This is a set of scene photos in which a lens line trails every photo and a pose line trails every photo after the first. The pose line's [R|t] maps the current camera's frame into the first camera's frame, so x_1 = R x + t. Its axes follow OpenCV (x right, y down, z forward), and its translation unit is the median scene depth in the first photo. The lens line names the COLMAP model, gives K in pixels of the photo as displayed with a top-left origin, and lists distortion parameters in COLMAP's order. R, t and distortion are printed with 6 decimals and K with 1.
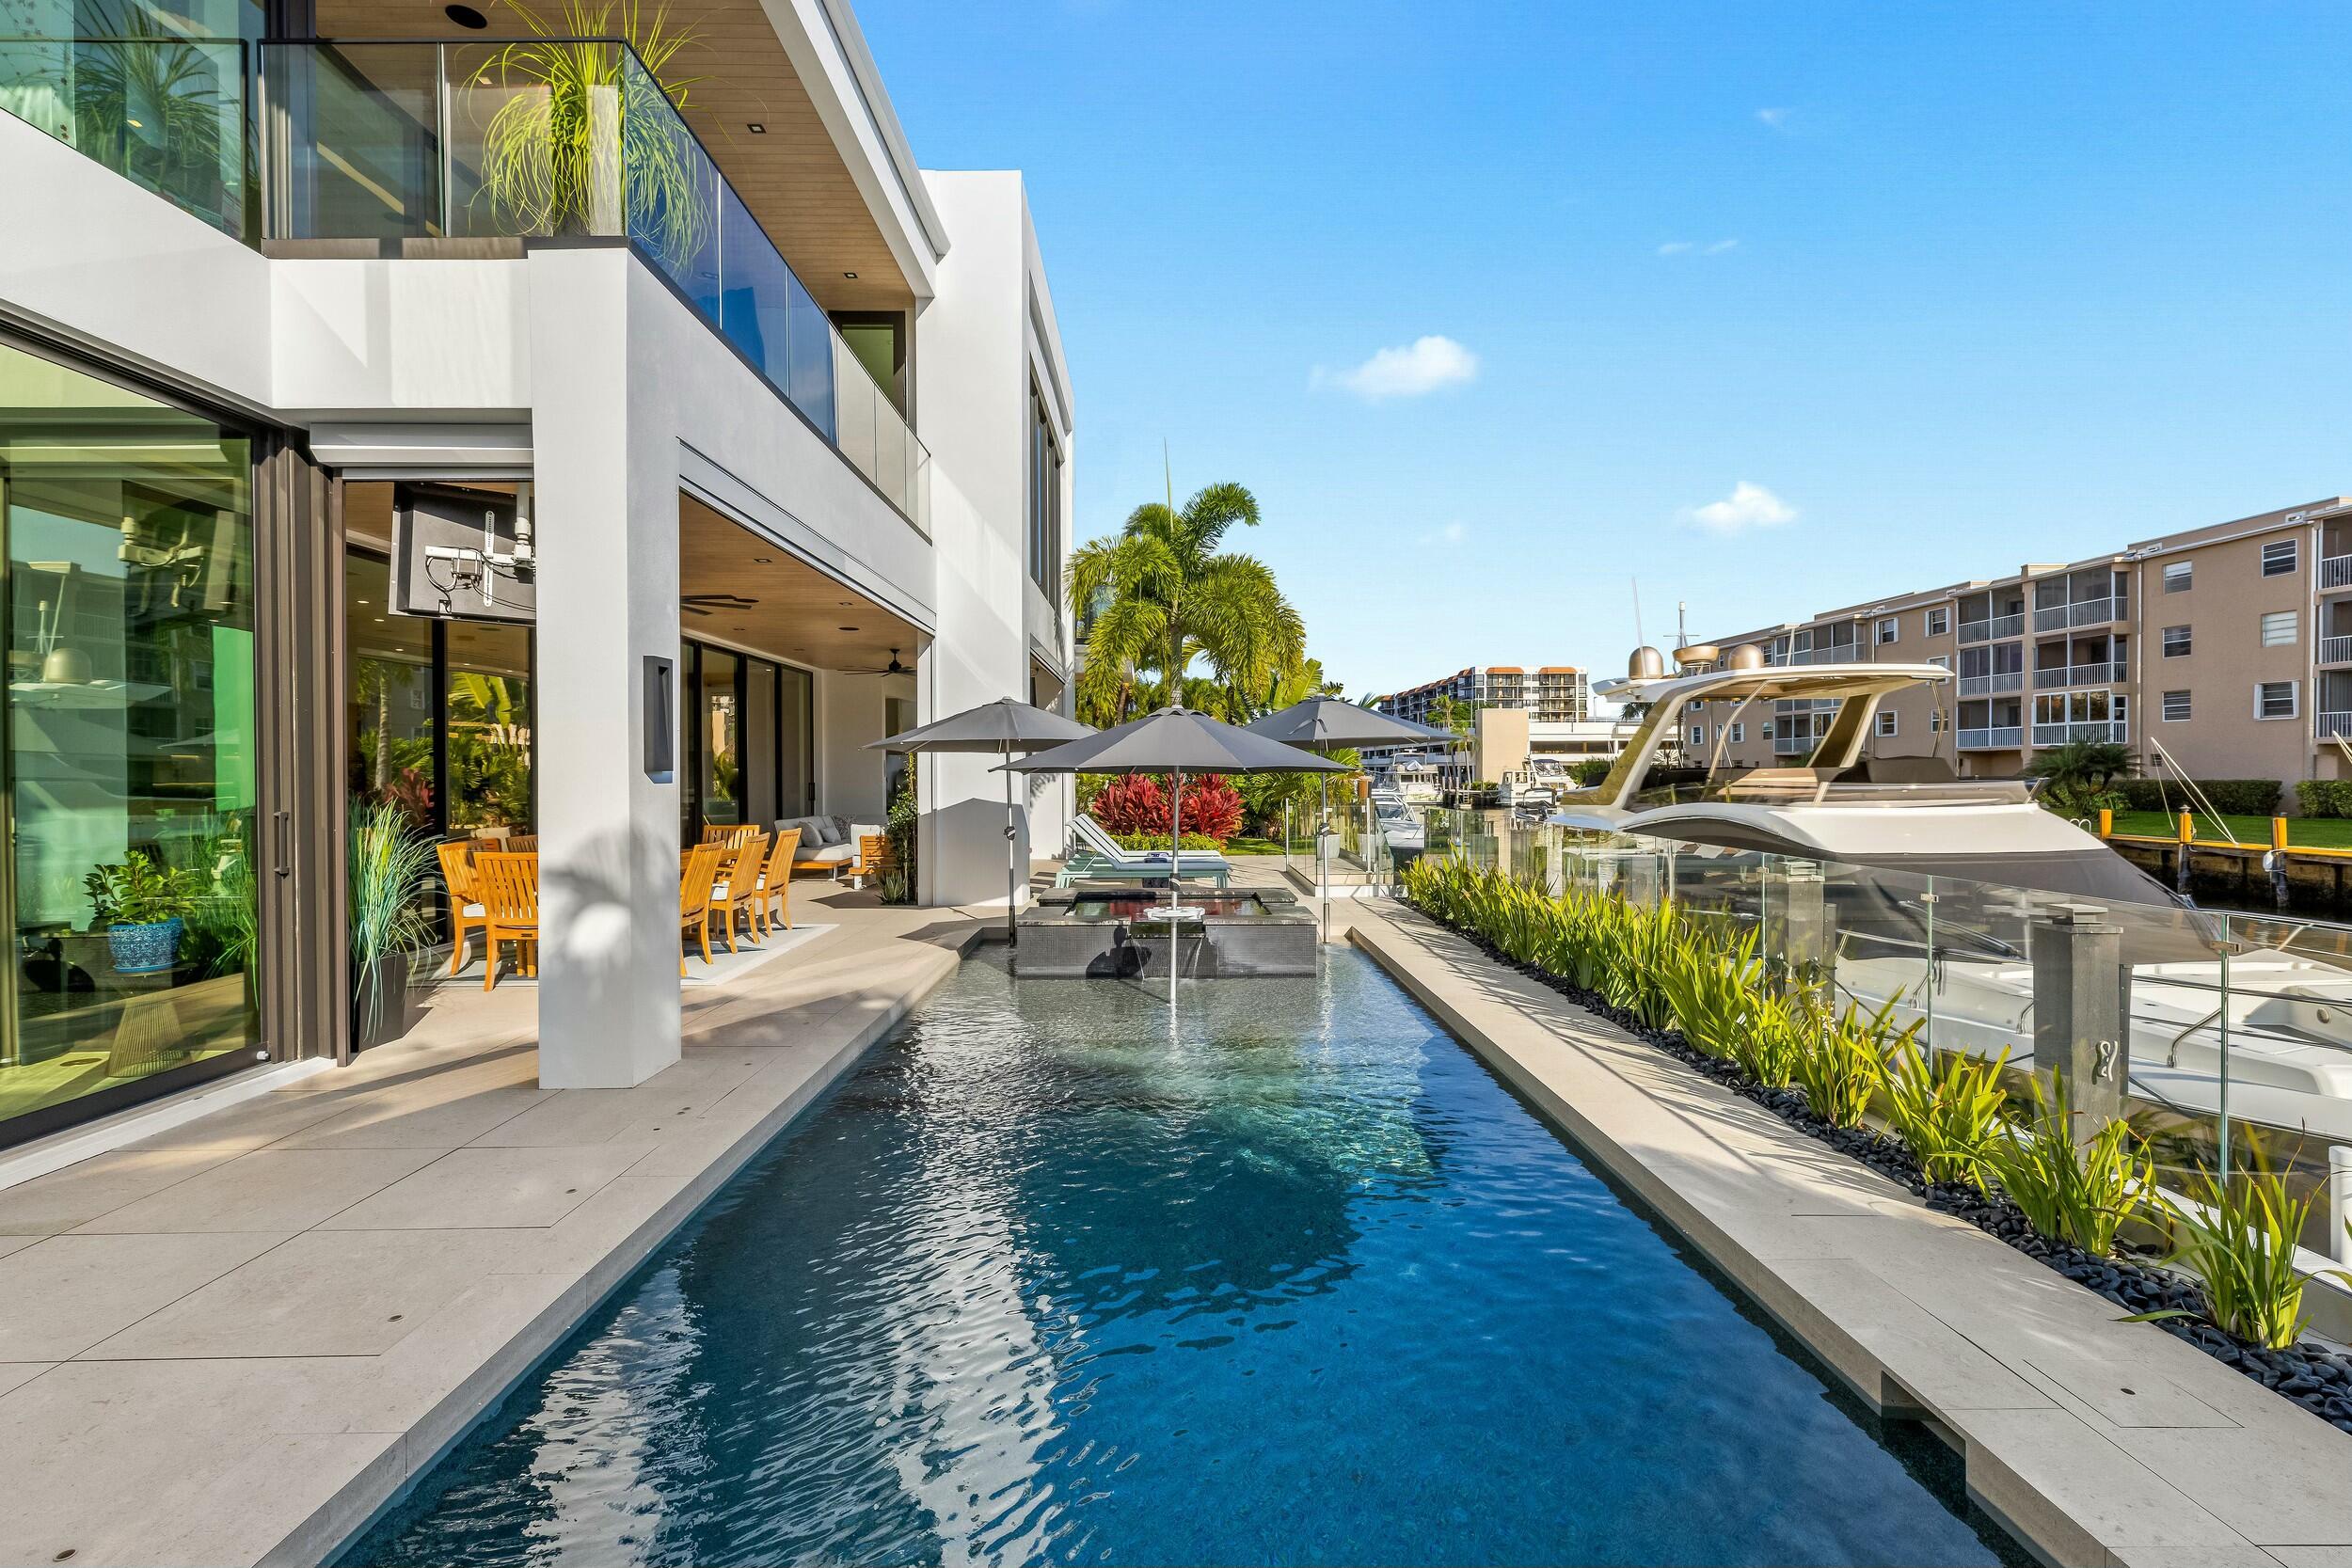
lens RADIAL K [[1089.8, 0, 1238.8], [0, 1089.8, 793.9], [0, 0, 1]] dist [0.000249, -0.000728]
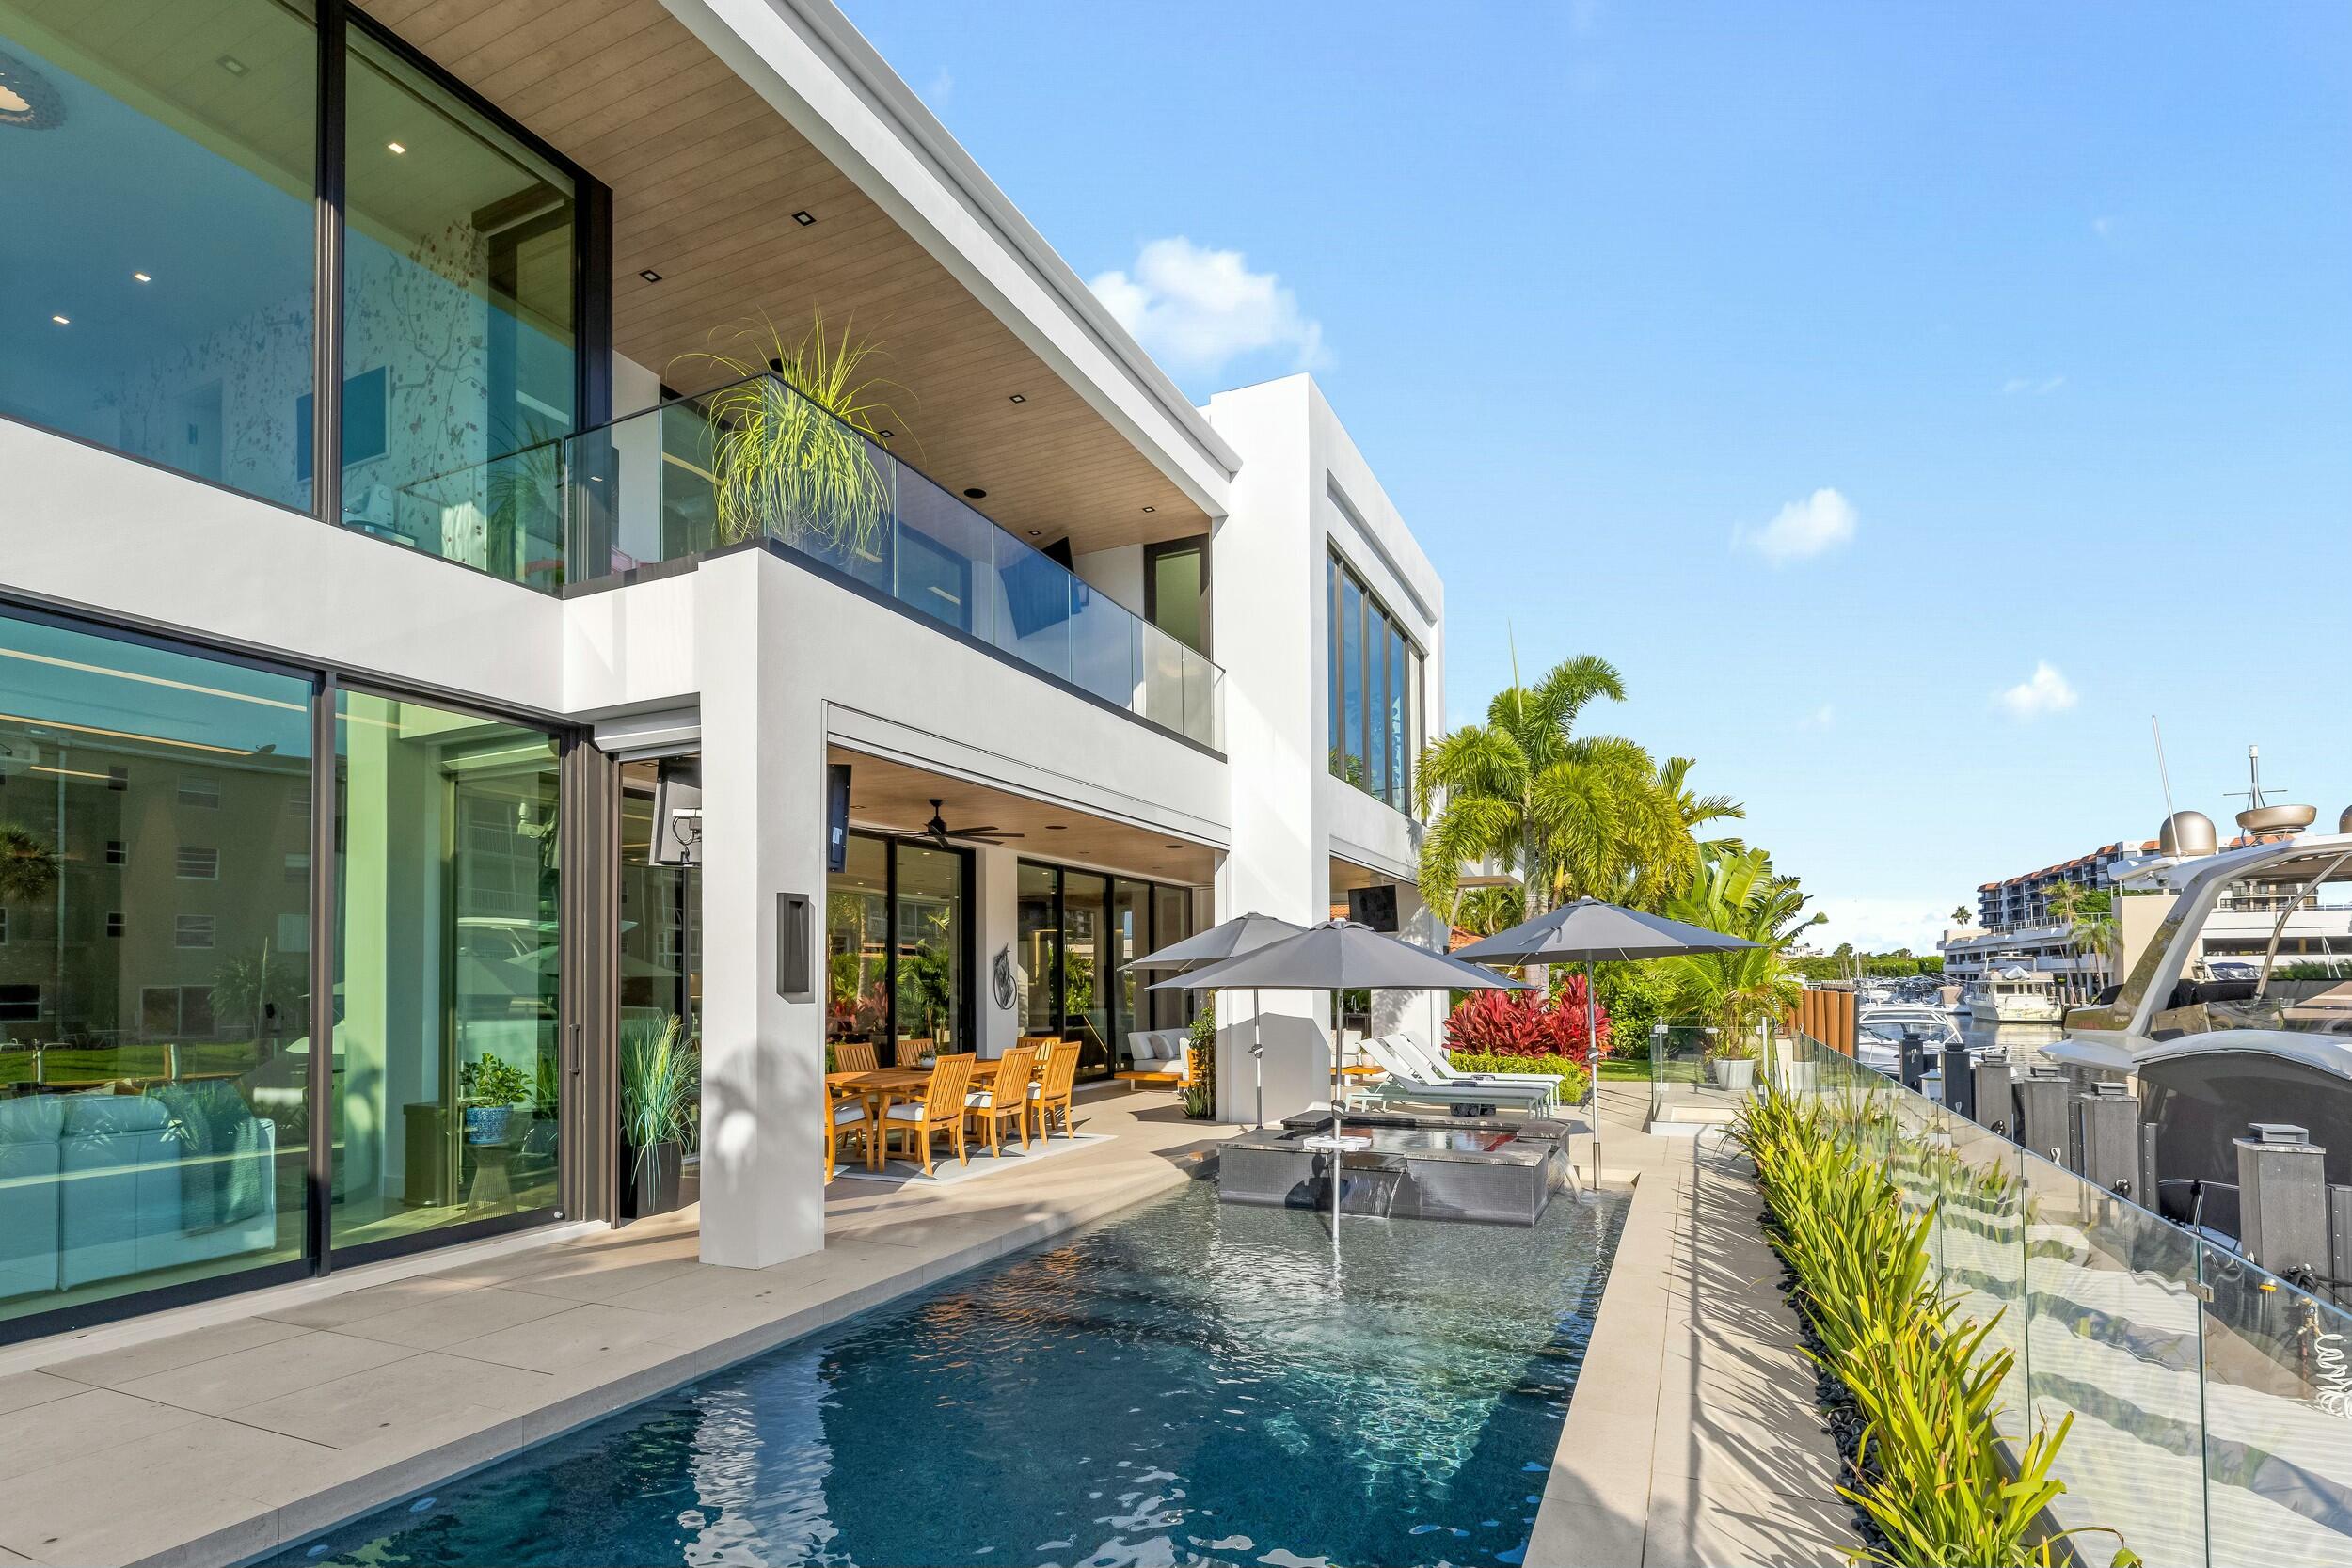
lens RADIAL K [[1168.6, 0, 1225.4], [0, 1168.6, 962.9], [0, 0, 1]] dist [0.004975, -0.000338]
pose [[0.902004, -0.010102, -0.431609, 0.141180], [-0.005493, 0.999377, -0.034870, -0.004155], [0.431692, 0.033824, 0.901387, 0.031314]]
